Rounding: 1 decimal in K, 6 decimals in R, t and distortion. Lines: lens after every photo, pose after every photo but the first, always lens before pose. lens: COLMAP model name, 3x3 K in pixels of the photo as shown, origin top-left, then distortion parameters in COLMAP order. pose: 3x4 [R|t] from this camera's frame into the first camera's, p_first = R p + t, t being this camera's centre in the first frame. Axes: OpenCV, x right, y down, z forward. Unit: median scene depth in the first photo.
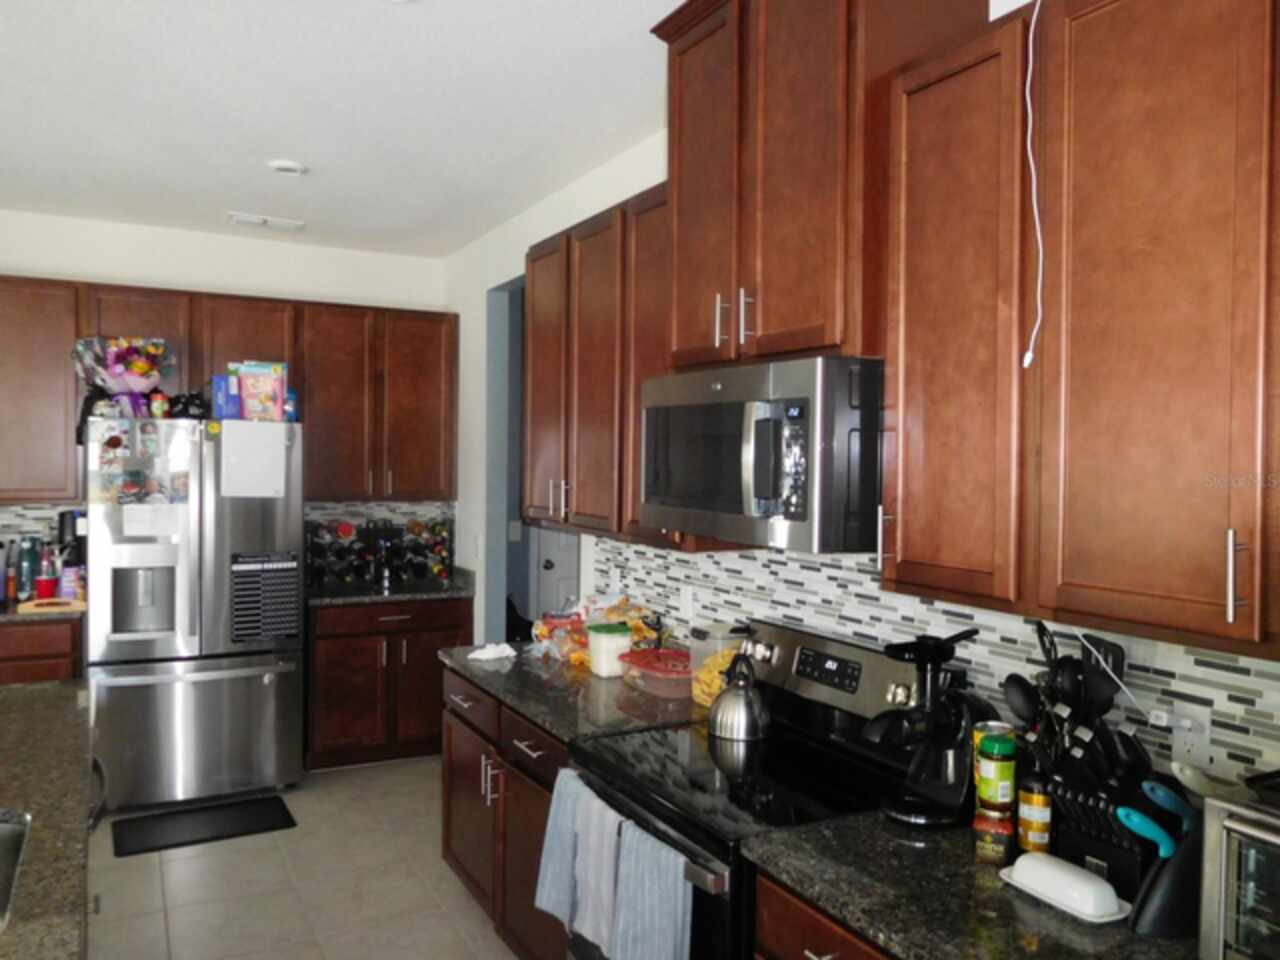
lens RADIAL K [[954.2, 0, 640.0], [0, 954.2, 480.0], [0, 0, 1]] dist [-0.003900, -0.003291]
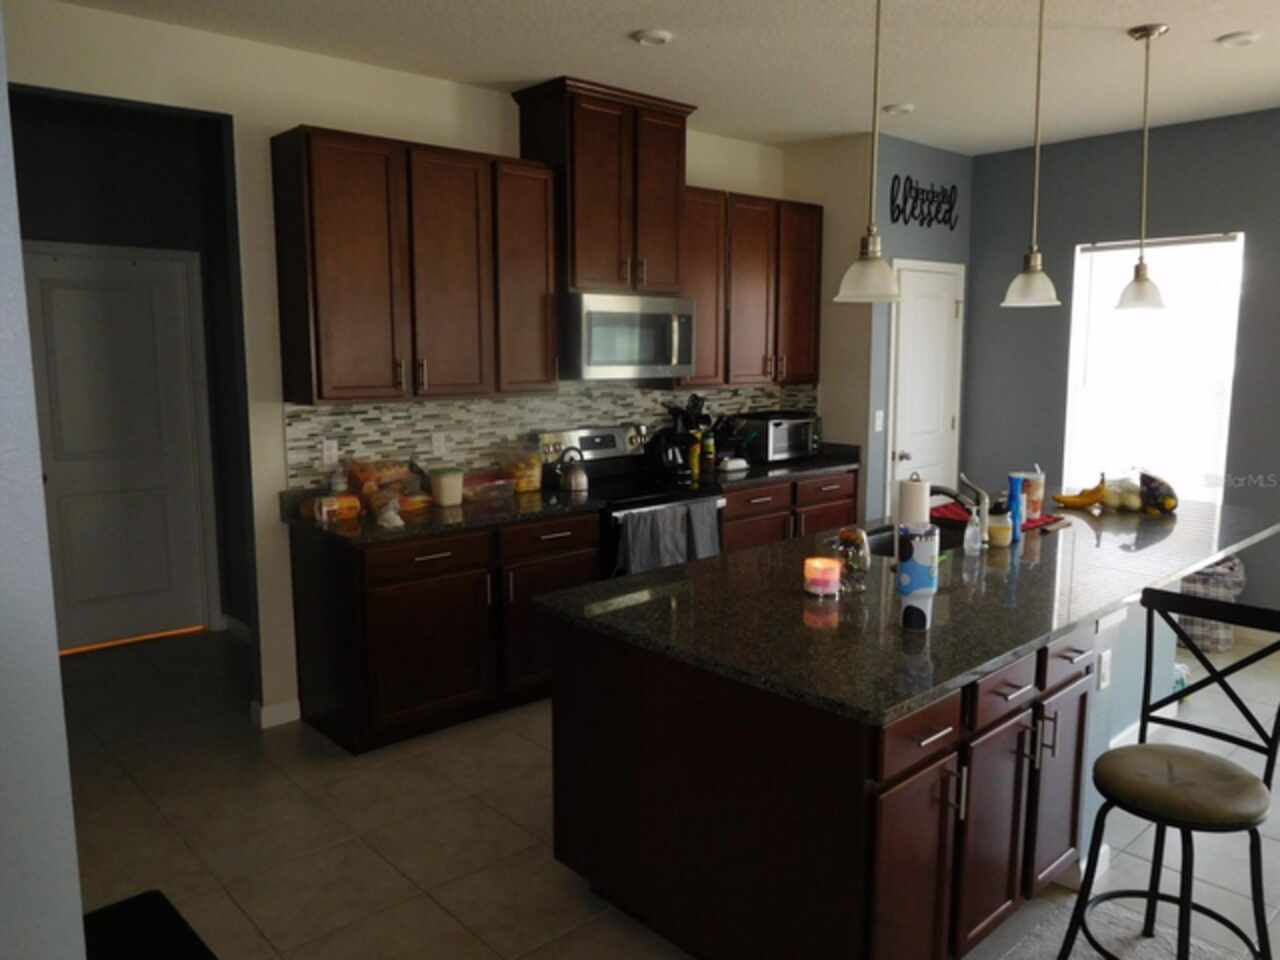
lens RADIAL K [[962.3, 0, 640.0], [0, 962.3, 480.0], [0, 0, 1]] dist [-0.007178, 0.003939]
pose [[-0.240228, -0.146910, 0.959535, -1.323347], [0.021113, 0.987457, 0.156470, -0.032727], [-0.970487, 0.057847, -0.234113, 1.009761]]
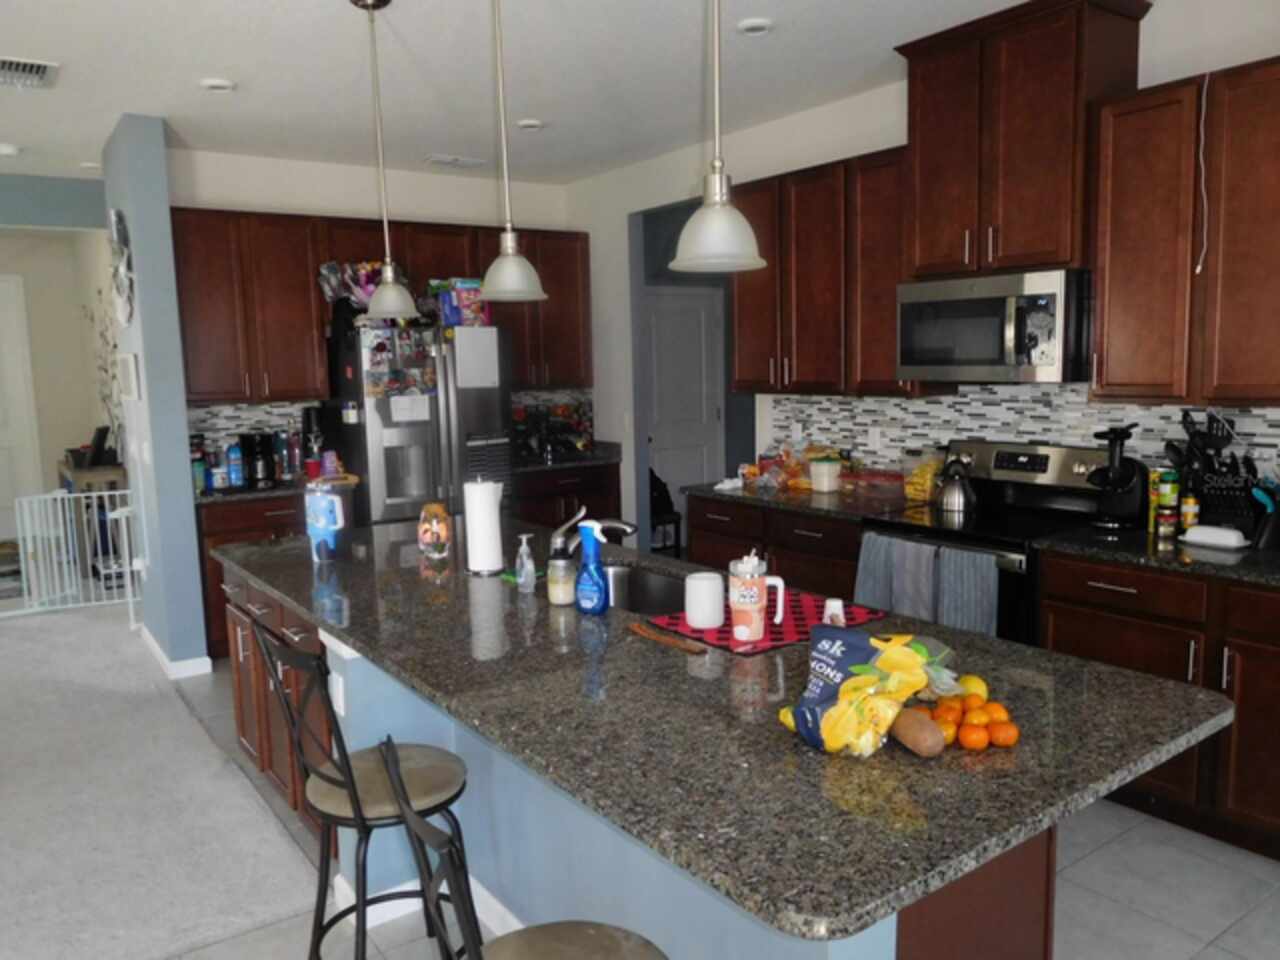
lens RADIAL K [[962.3, 0, 640.0], [0, 962.3, 480.0], [0, 0, 1]] dist [-0.007178, 0.003939]
pose [[0.991633, -0.055913, 0.116352, -0.461571], [0.043723, 0.993531, 0.104809, 0.020527], [-0.121459, -0.098845, 0.987663, -0.393206]]
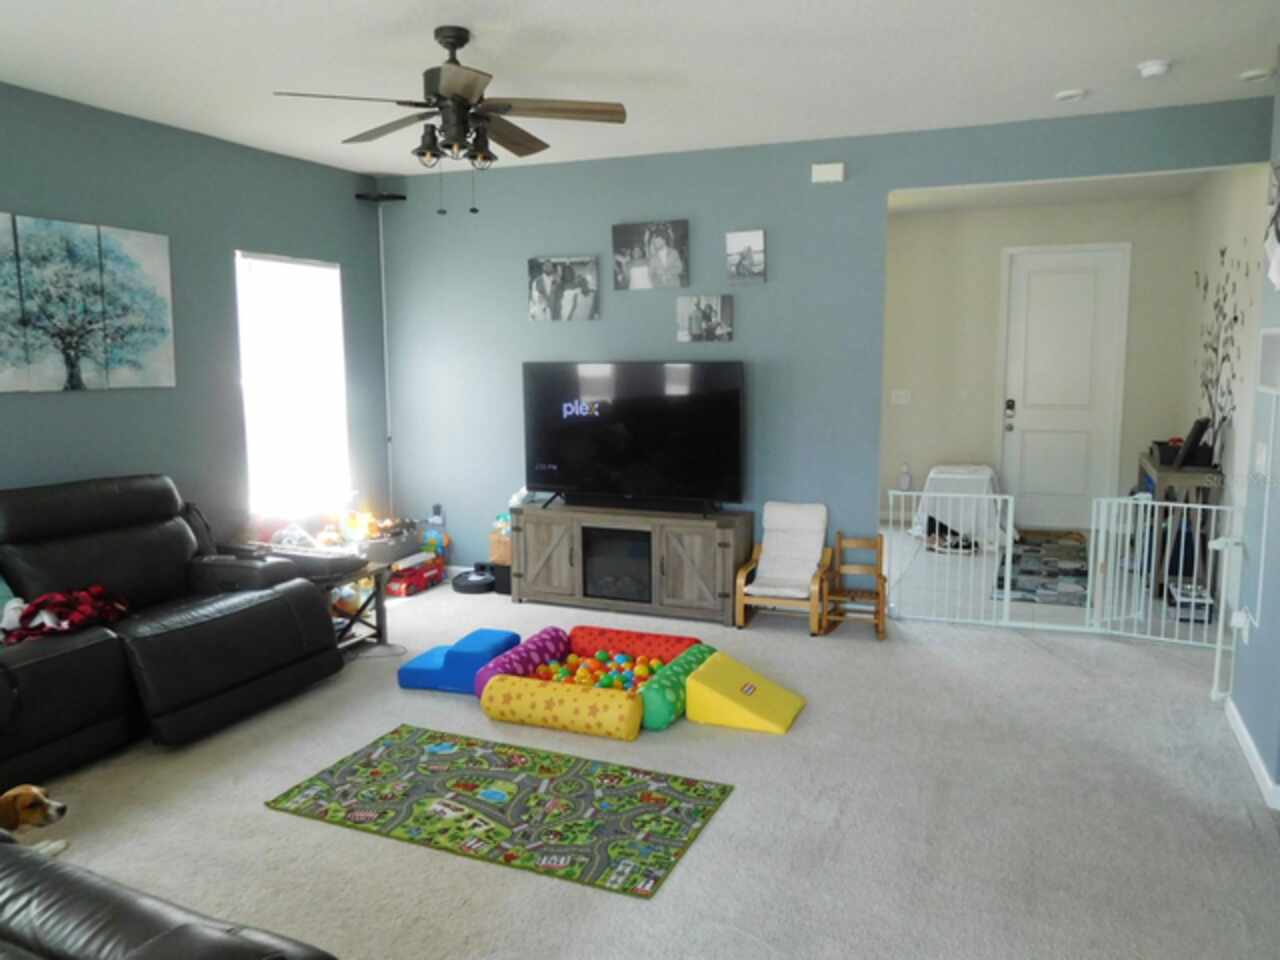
lens RADIAL K [[962.3, 0, 640.0], [0, 962.3, 480.0], [0, 0, 1]] dist [-0.007178, 0.003939]
pose [[0.626627, 0.076051, -0.775600, -0.626264], [0.004704, 0.994840, 0.101349, 0.007391], [0.779305, -0.067156, 0.623036, -0.094928]]
